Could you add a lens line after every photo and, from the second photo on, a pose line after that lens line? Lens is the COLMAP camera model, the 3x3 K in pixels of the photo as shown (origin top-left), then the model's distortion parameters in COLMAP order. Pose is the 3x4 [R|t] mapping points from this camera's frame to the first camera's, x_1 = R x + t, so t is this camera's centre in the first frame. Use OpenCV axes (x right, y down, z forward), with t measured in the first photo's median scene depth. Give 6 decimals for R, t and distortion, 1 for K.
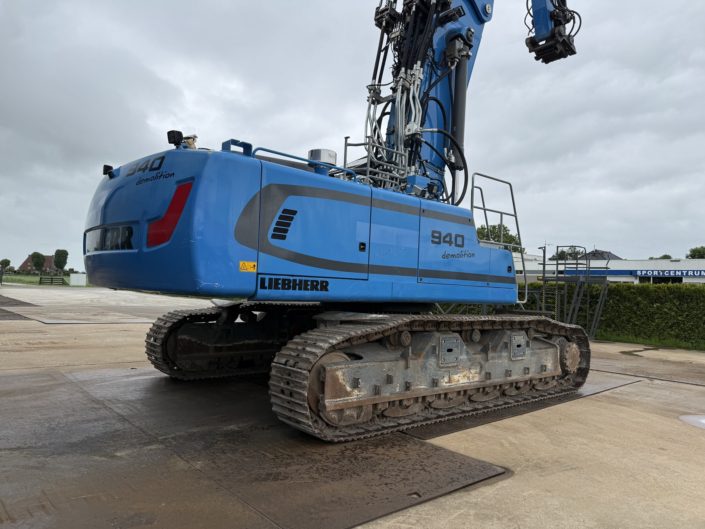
lens RADIAL K [[487.2, 0, 349.5], [0, 487.2, 263.1], [0, 0, 1]] dist [0.146466, -0.195395]
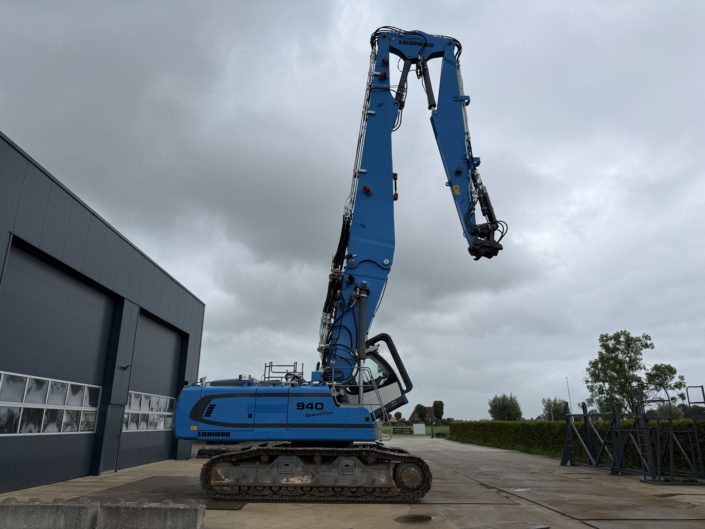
lens RADIAL K [[489.7, 0, 352.5], [0, 489.7, 264.5], [0, 0, 1]] dist [0.101203, -0.140104]
pose [[0.752785, -0.235748, -0.614604, 1.732389], [0.056461, 0.953353, -0.296529, 0.006374], [0.655841, 0.188522, 0.730981, -0.471163]]
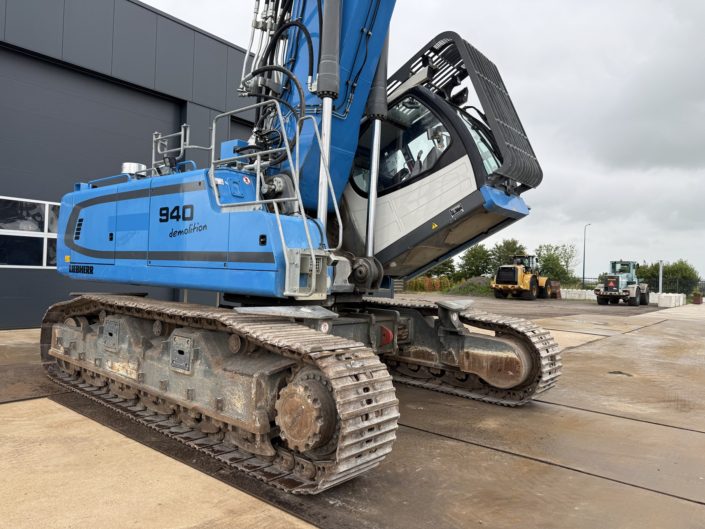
lens RADIAL K [[489.7, 0, 352.5], [0, 489.7, 264.5], [0, 0, 1]] dist [0.101203, -0.140104]
pose [[0.148310, -0.052056, -0.987570, 1.115951], [0.018830, 0.998581, -0.049808, 0.089921], [0.988762, -0.011209, 0.149080, 1.196566]]
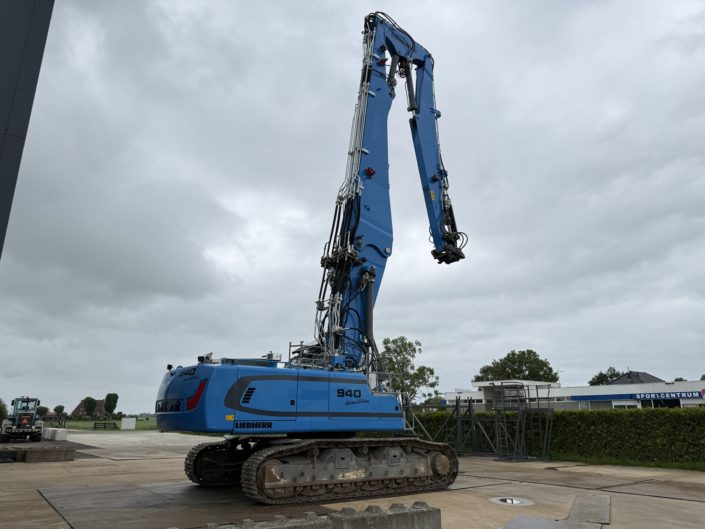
lens RADIAL K [[489.7, 0, 352.5], [0, 489.7, 264.5], [0, 0, 1]] dist [0.101203, -0.140104]
pose [[0.995585, -0.062031, -0.070444, 0.378077], [0.042194, 0.966167, -0.254442, -0.046909], [0.083844, 0.250346, 0.964519, -0.888593]]
